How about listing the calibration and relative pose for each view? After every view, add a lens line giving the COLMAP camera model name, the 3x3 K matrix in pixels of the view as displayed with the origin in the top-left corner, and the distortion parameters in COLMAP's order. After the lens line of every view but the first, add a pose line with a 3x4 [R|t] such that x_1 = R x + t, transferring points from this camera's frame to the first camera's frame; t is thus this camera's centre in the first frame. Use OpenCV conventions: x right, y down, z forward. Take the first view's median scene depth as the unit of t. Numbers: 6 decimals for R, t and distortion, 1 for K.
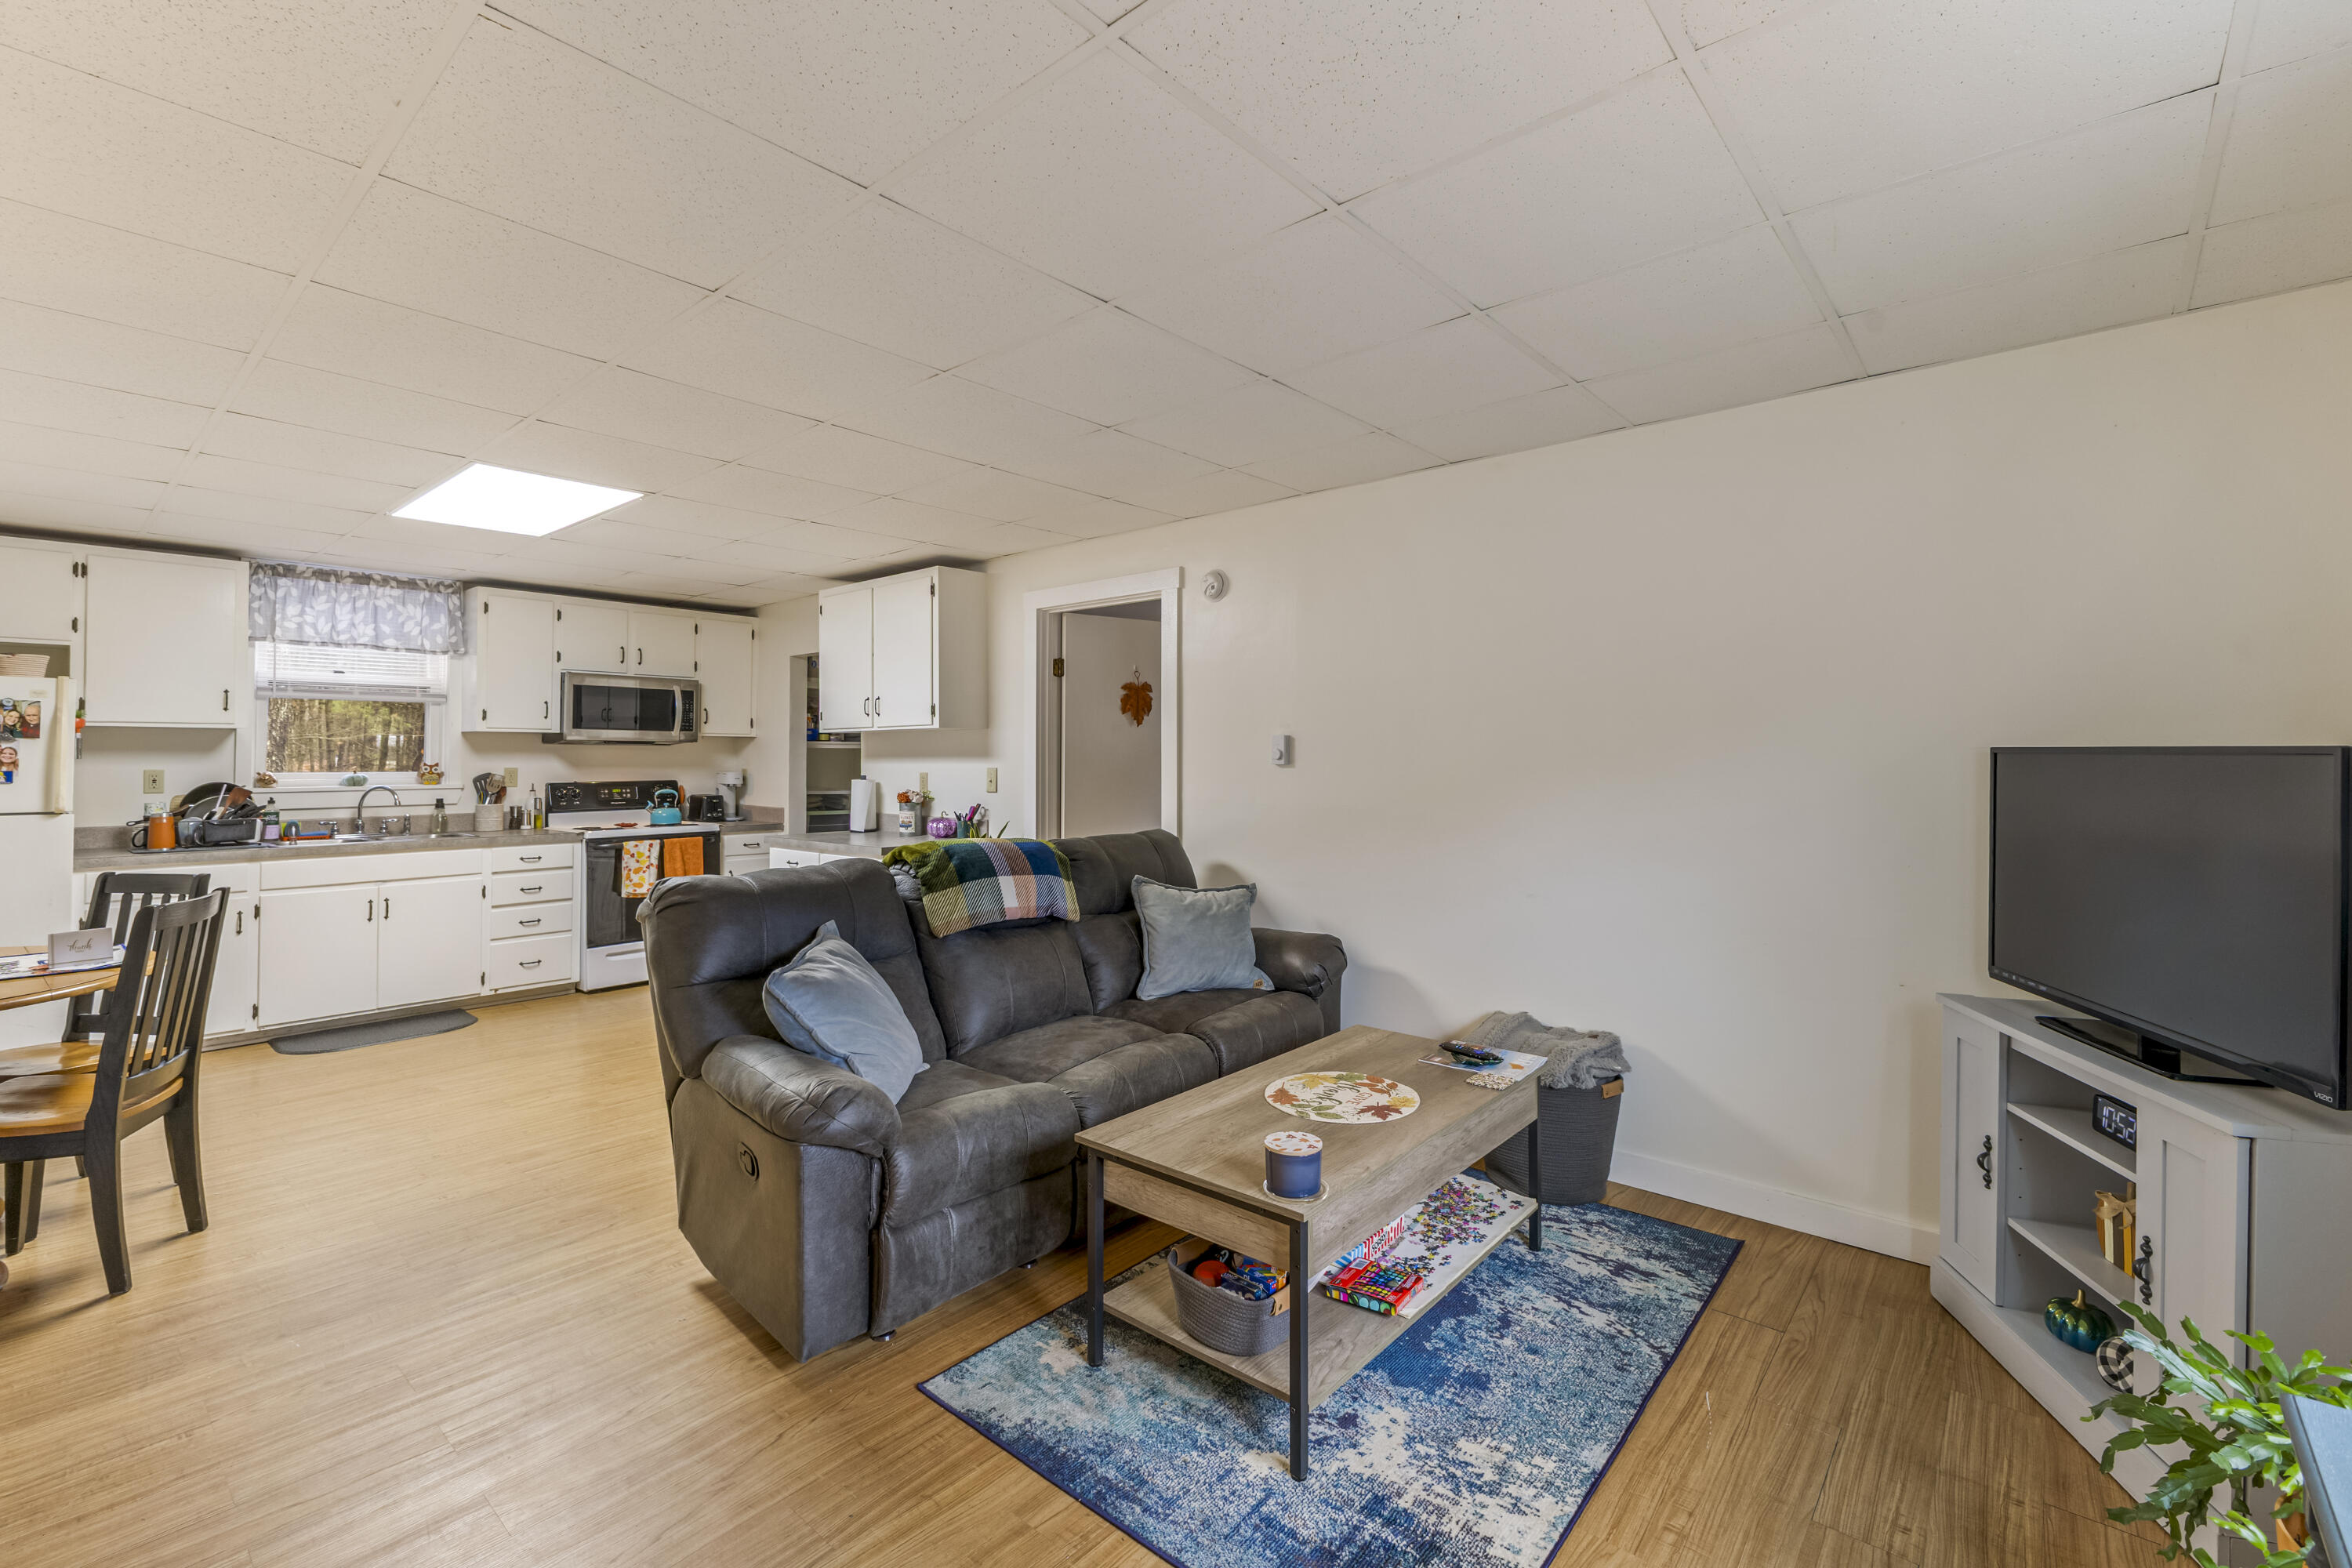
lens RADIAL K [[1008.8, 0, 1177.5], [0, 1008.8, 742.3], [0, 0, 1]] dist [0.009600, -0.003642]
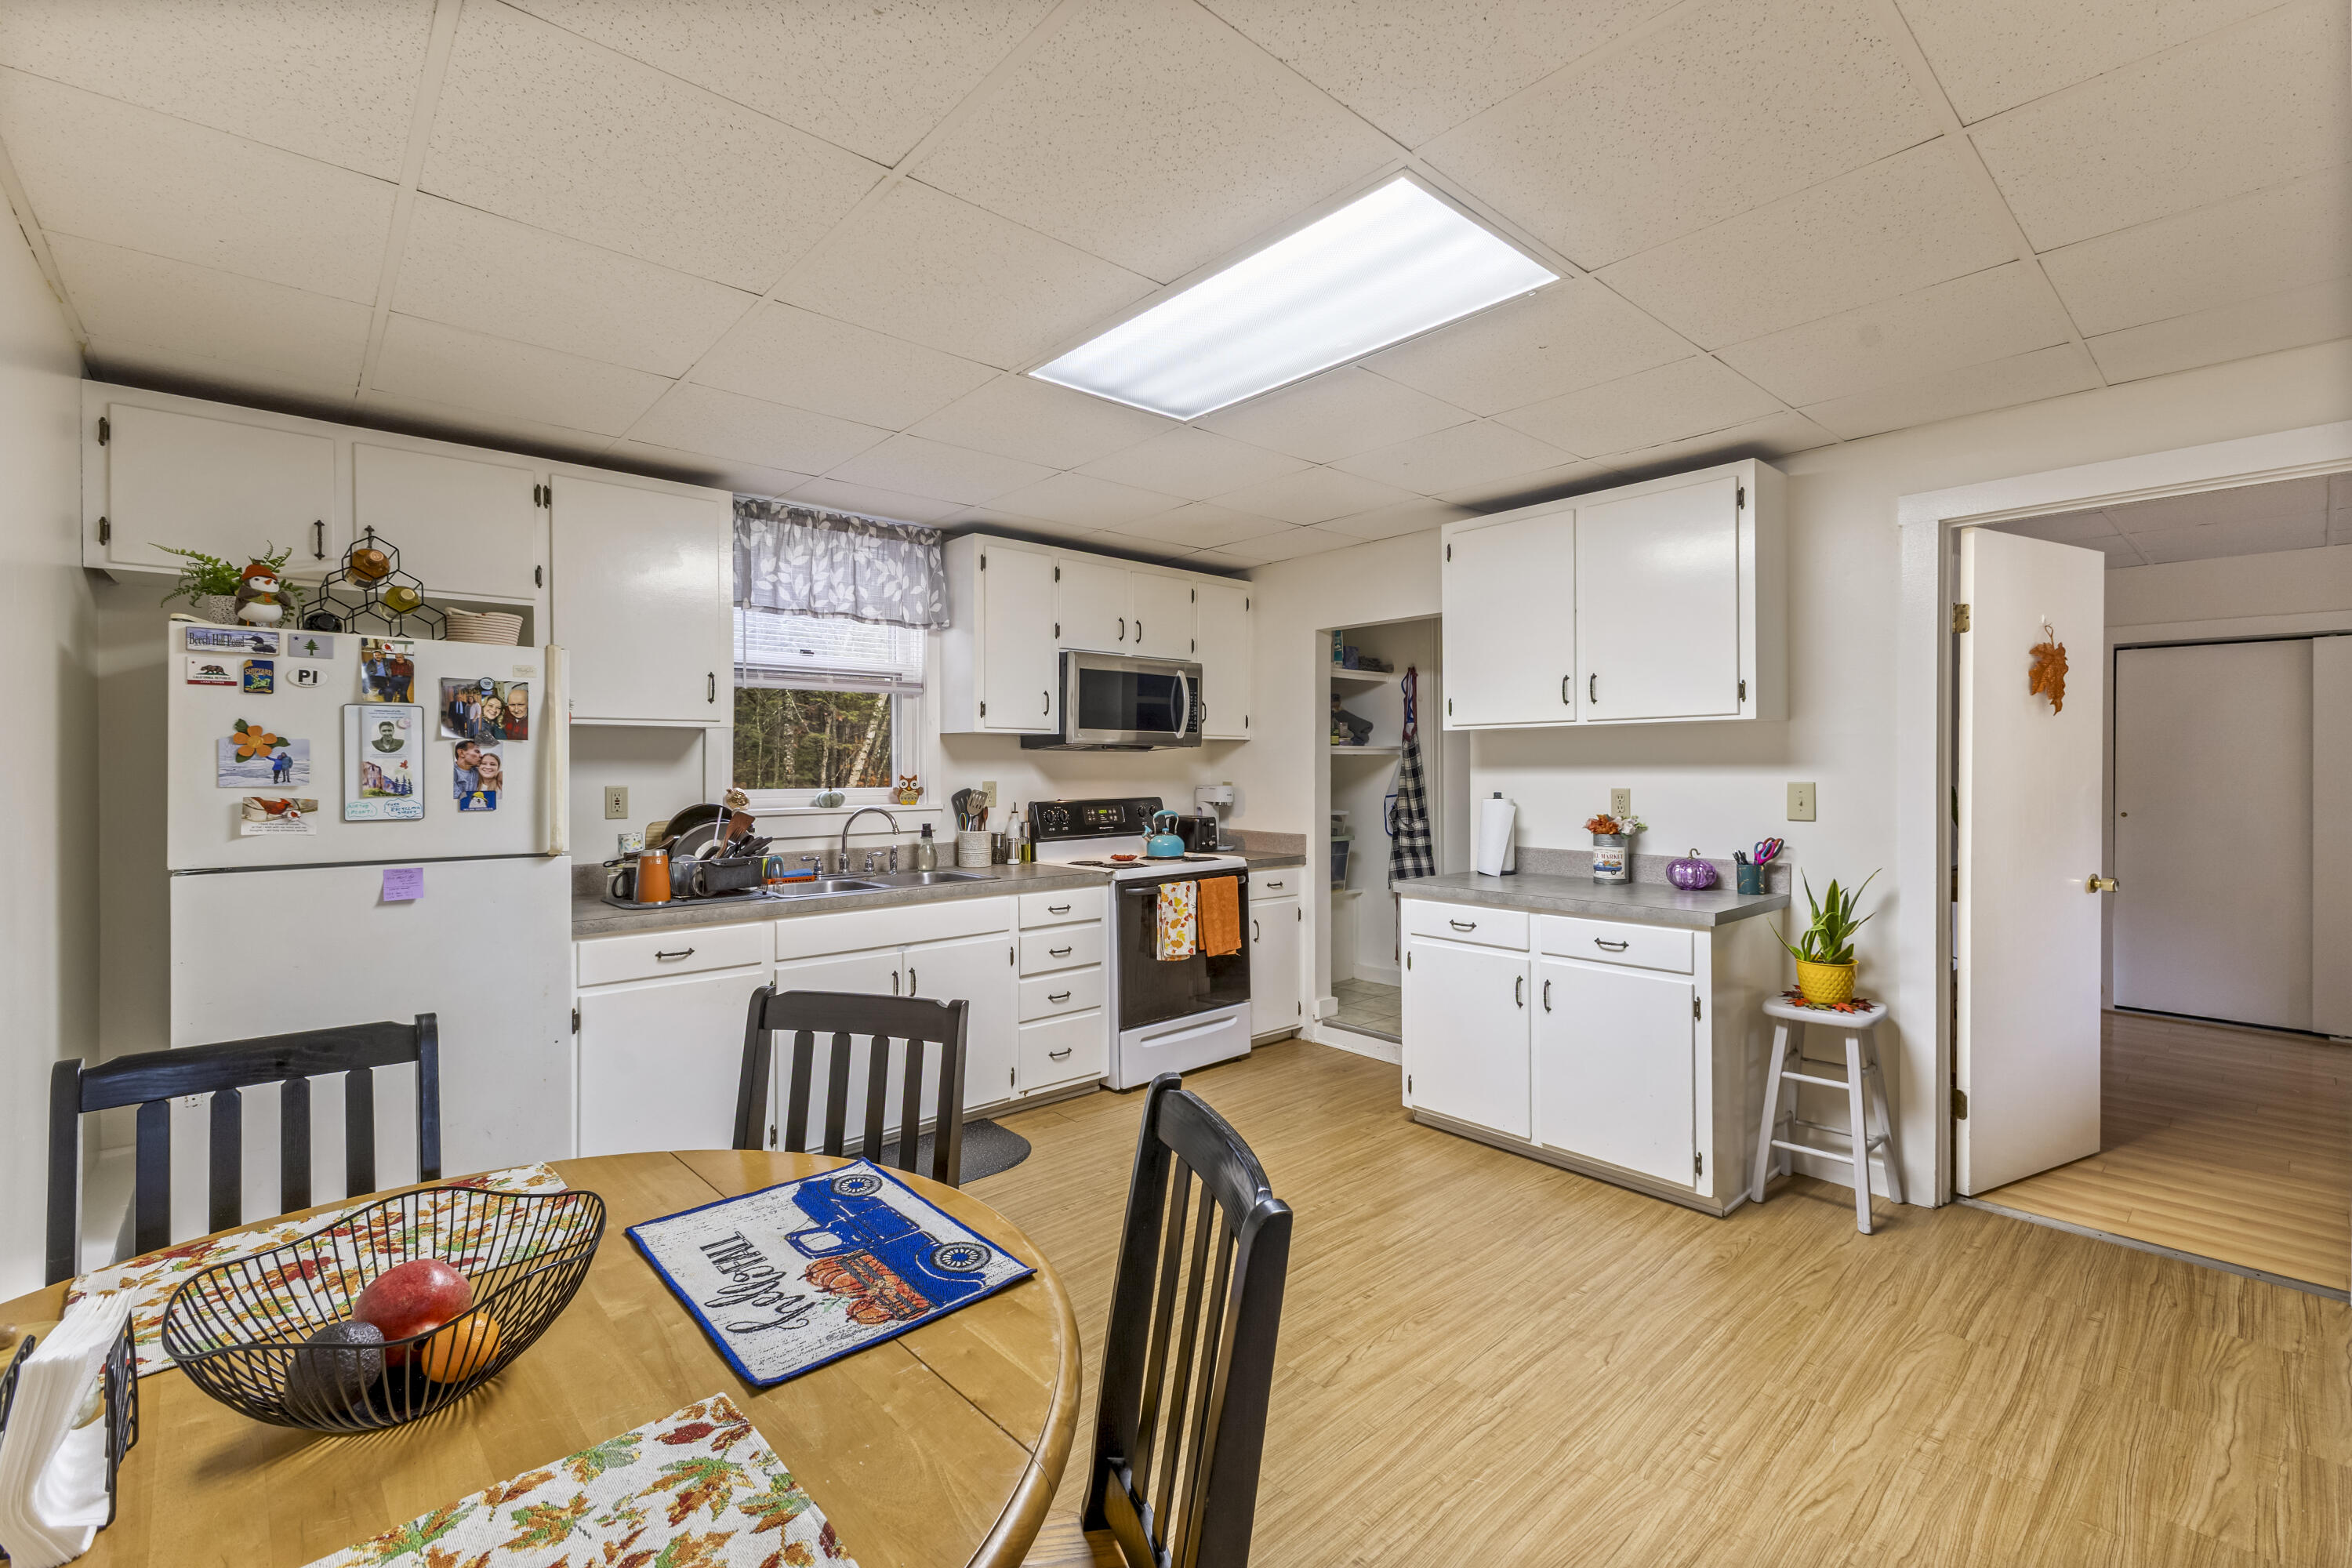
lens RADIAL K [[1008.8, 0, 1189.3], [0, 1008.8, 770.1], [0, 0, 1]] dist [0.009600, -0.003642]
pose [[0.991813, -0.001974, -0.127682, -0.449413], [0.004357, 0.999821, 0.018385, 0.003843], [0.127623, -0.018791, 0.991645, 0.299193]]
